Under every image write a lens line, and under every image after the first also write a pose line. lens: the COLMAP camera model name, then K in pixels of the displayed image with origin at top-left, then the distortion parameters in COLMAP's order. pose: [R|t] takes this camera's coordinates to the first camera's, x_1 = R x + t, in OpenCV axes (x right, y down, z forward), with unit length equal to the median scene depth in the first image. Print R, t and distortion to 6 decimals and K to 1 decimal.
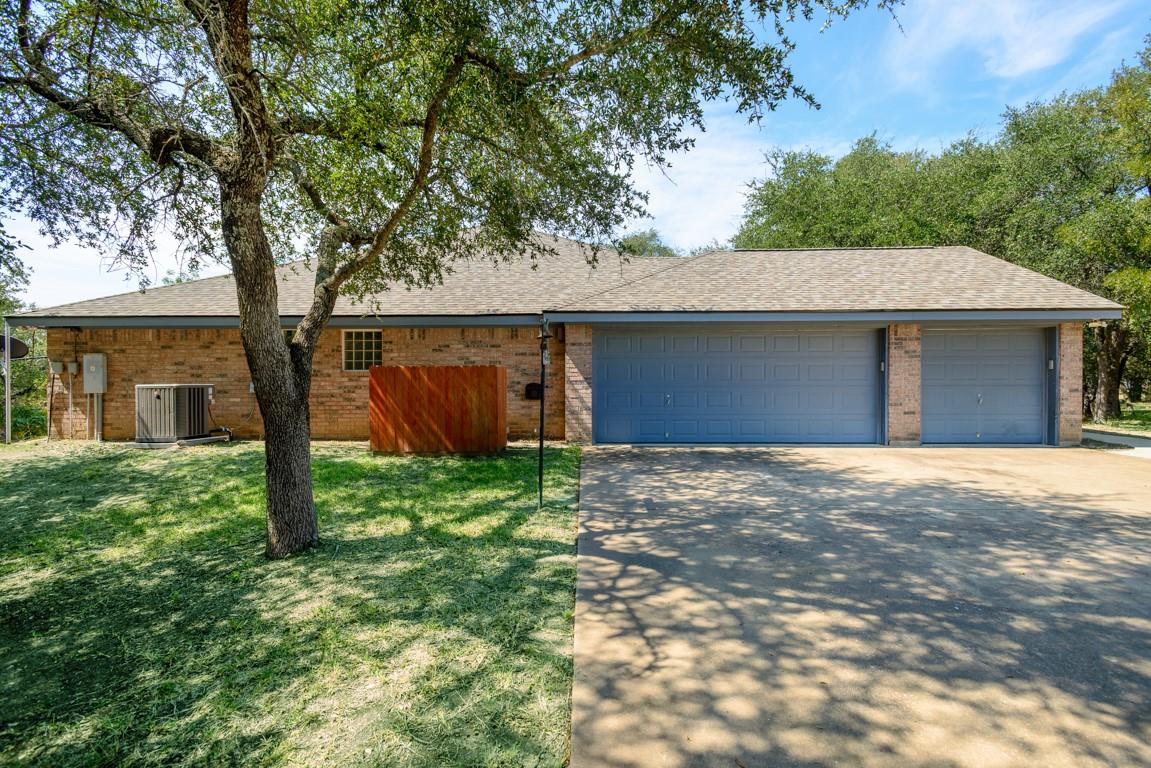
lens RADIAL K [[537.7, 0, 575.2], [0, 537.7, 385.1], [0, 0, 1]] dist [0.012952, -0.001918]
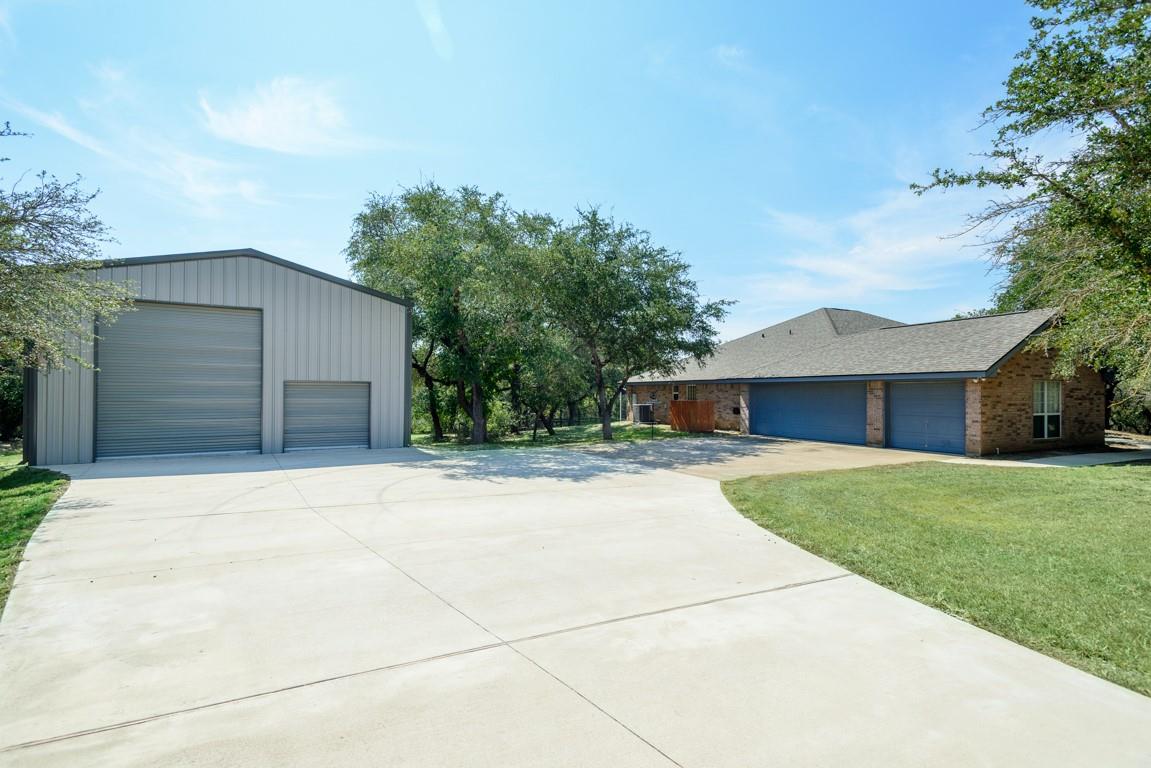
lens RADIAL K [[537.7, 0, 576.5], [0, 537.7, 387.1], [0, 0, 1]] dist [0.012952, -0.001918]
pose [[0.461284, -0.005037, -0.887238, 1.777563], [-0.007312, 0.999928, -0.009478, -0.067124], [0.887223, 0.010860, 0.461214, -0.758044]]
